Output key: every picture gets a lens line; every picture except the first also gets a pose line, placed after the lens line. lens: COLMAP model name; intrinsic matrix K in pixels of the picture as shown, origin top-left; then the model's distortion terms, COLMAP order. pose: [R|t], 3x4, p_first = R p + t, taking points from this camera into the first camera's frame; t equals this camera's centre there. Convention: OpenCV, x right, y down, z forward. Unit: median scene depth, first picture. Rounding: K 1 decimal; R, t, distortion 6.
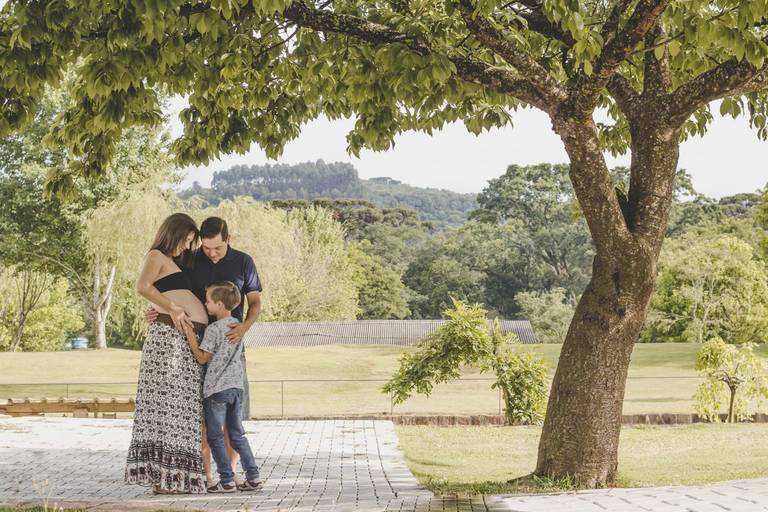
lens RADIAL K [[1847.1, 0, 384.0], [0, 1847.1, 256.0], [0, 0, 1]] dist [-0.193333, 0.538738]
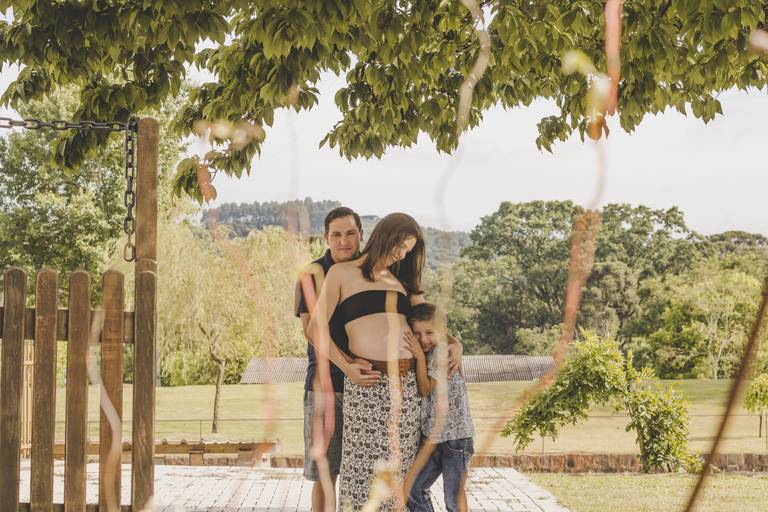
lens RADIAL K [[1847.1, 0, 384.0], [0, 1847.1, 256.0], [0, 0, 1]] dist [-0.193333, 0.538738]
pose [[0.999998, 0.001279, 0.001756, -0.057836], [-0.001245, 0.999807, -0.019601, 0.005789], [-0.001781, 0.019599, 0.999806, 0.122643]]
